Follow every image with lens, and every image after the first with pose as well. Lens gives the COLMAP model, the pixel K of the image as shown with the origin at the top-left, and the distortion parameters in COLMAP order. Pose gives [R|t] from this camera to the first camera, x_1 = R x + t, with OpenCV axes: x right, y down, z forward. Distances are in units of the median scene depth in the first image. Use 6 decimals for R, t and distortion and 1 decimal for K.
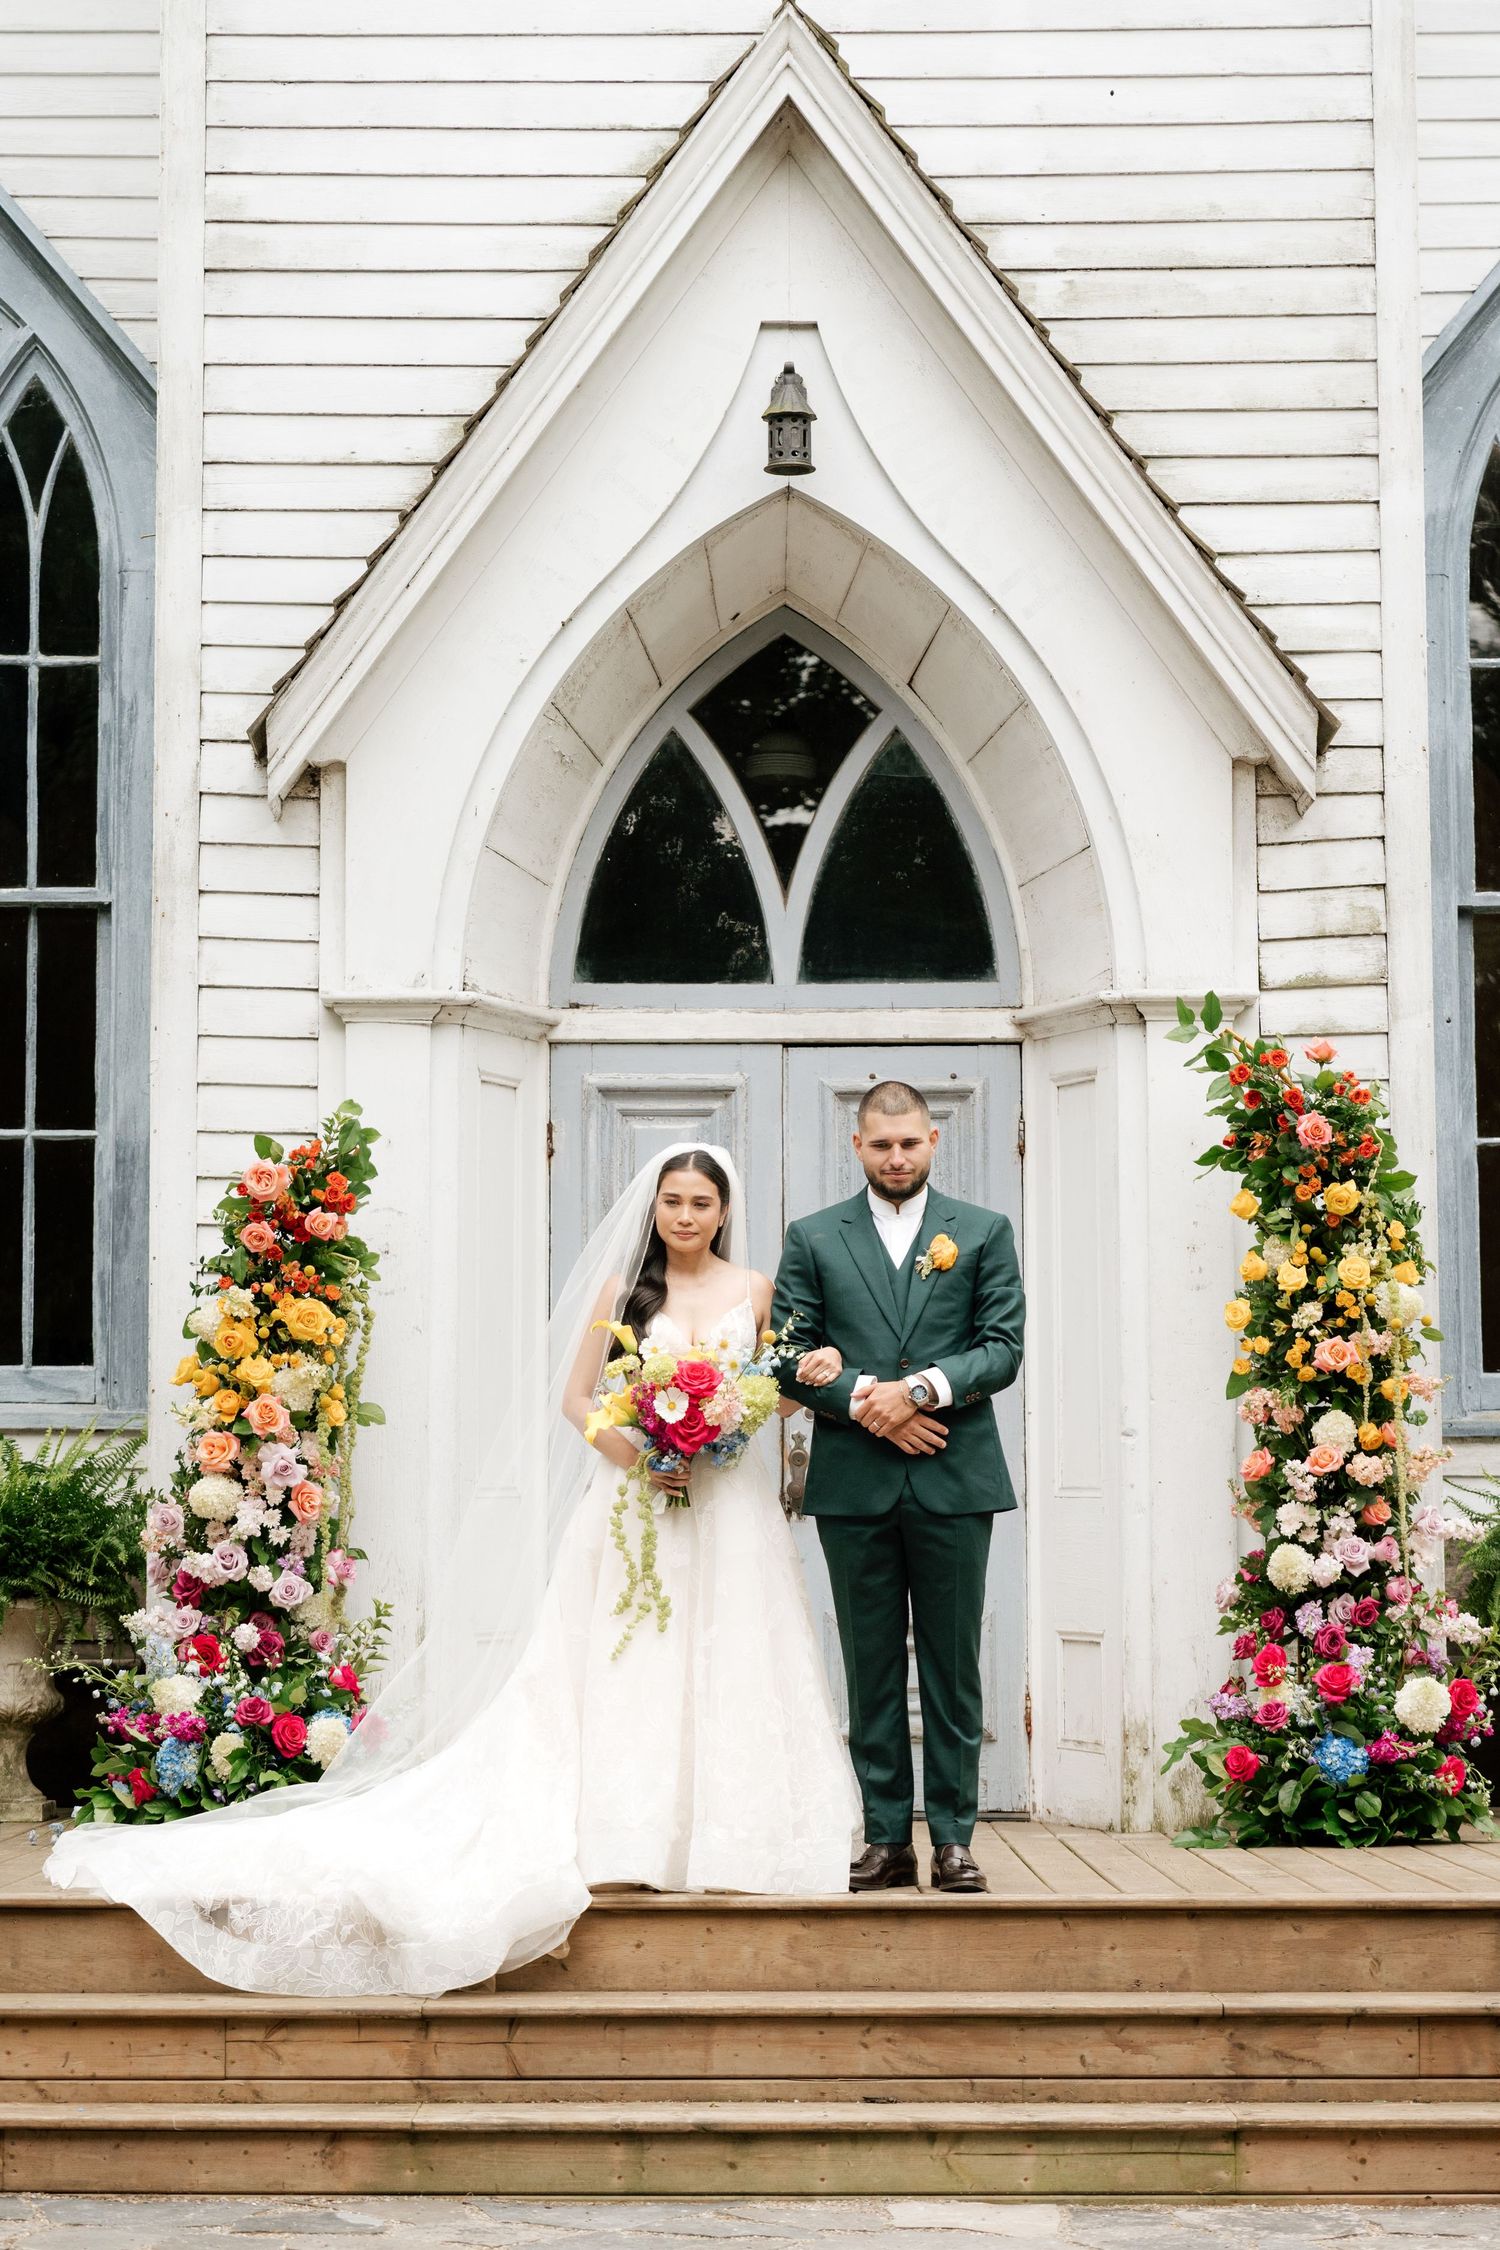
lens RADIAL K [[4539.4, 0, 674.3], [0, 4539.4, 1226.8], [0, 0, 1]] dist [0.072364, 0.000000]
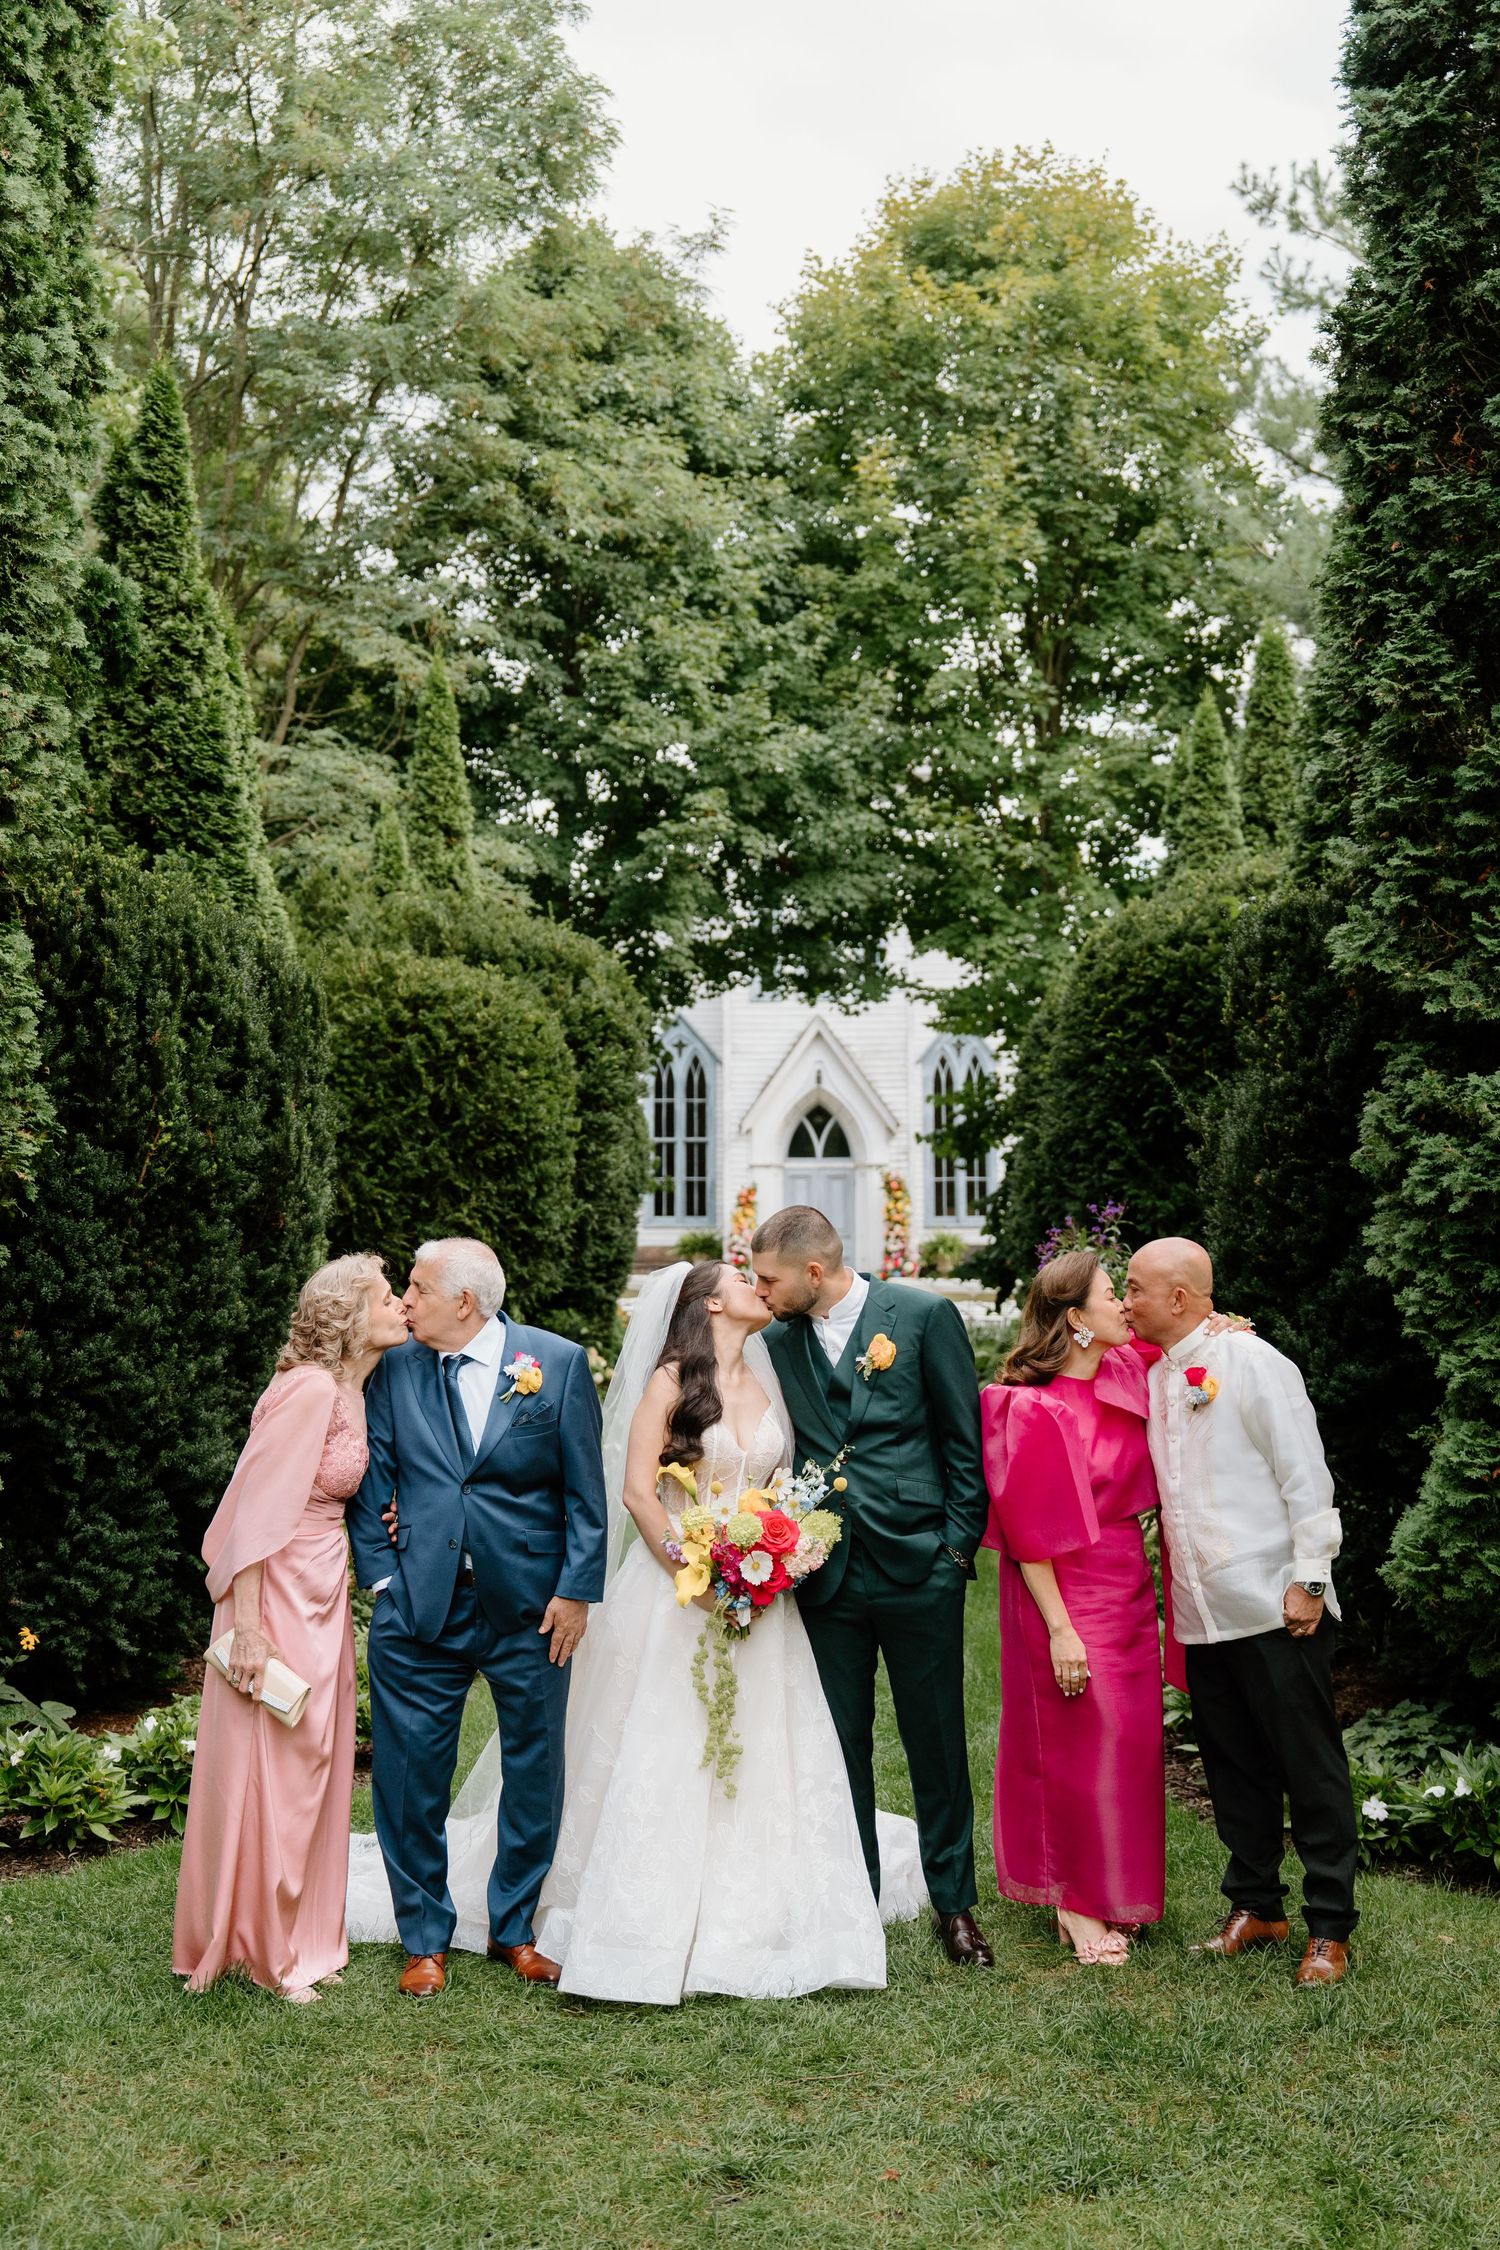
lens RADIAL K [[2508.3, 0, 749.8], [0, 2508.3, 1127.3], [0, 0, 1]] dist [0.006374, 0.000000]
pose [[0.999825, -0.005262, -0.017970, -0.010346], [0.005502, 0.999896, 0.013299, -0.153117], [0.017898, -0.013396, 0.999750, -2.683908]]
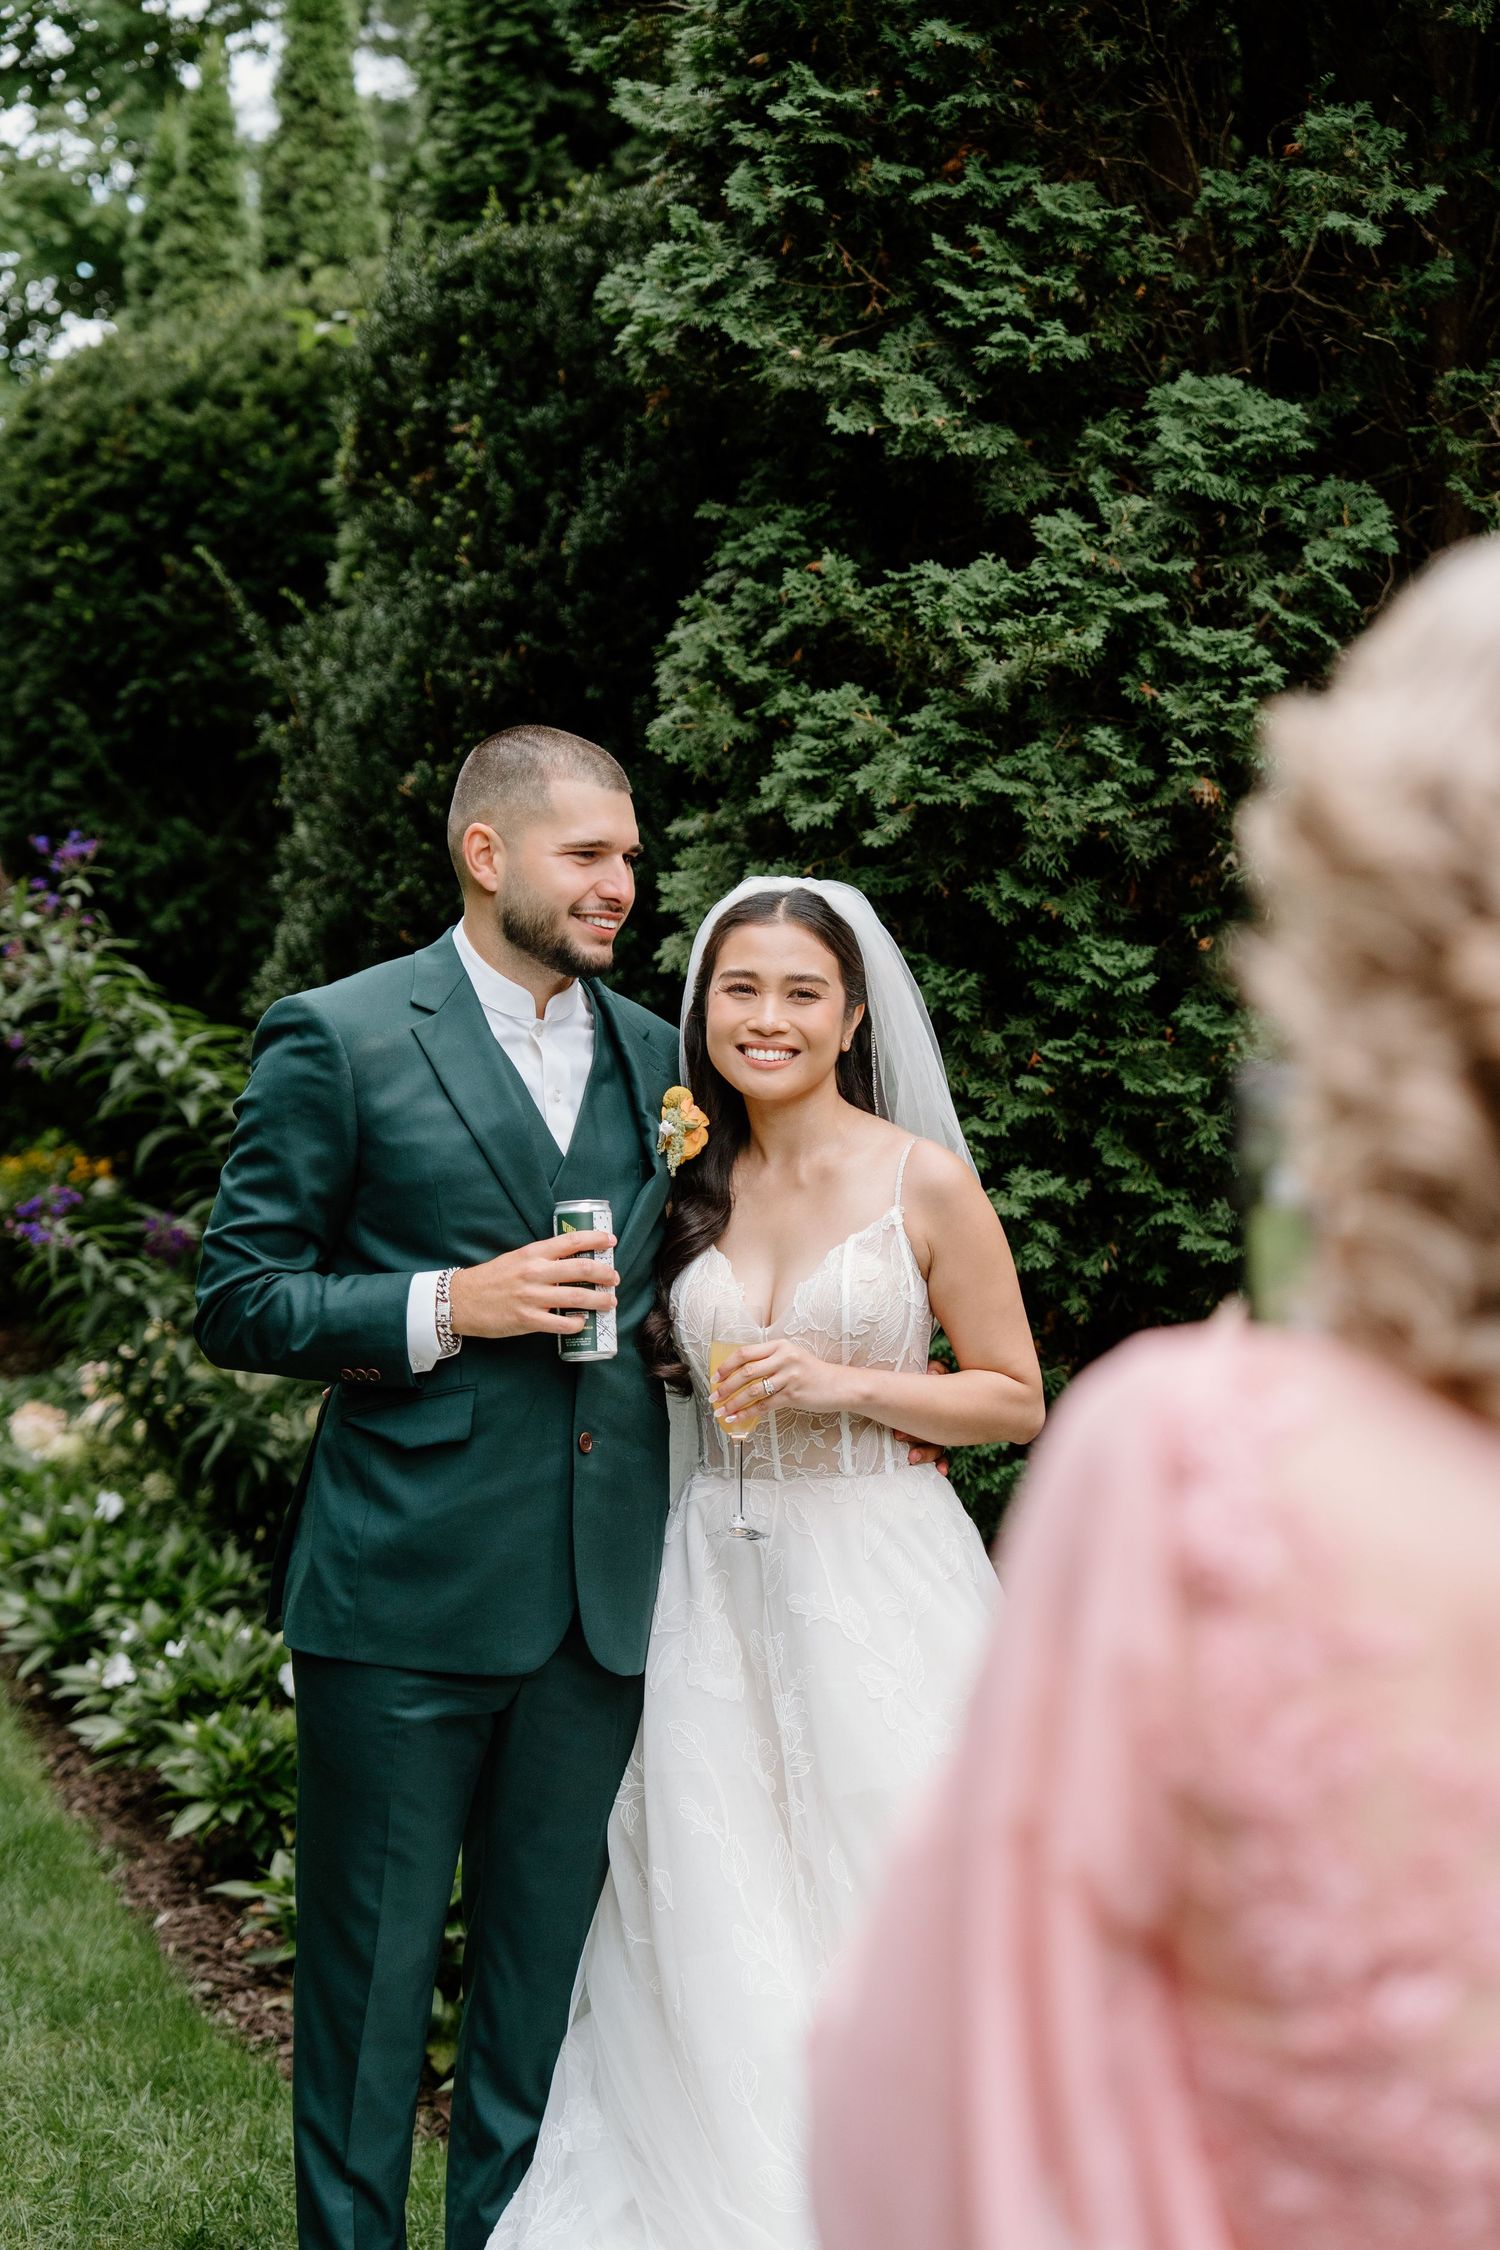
lens RADIAL K [[3411.9, 0, 748.3], [0, 3411.9, 1124.4], [0, 0, 1]] dist [0.038585, 0.000000]
pose [[0.938616, 0.023506, 0.344161, 0.023135], [-0.061021, 0.993256, 0.098582, -0.051084], [-0.339523, -0.113531, 0.933721, -1.658321]]
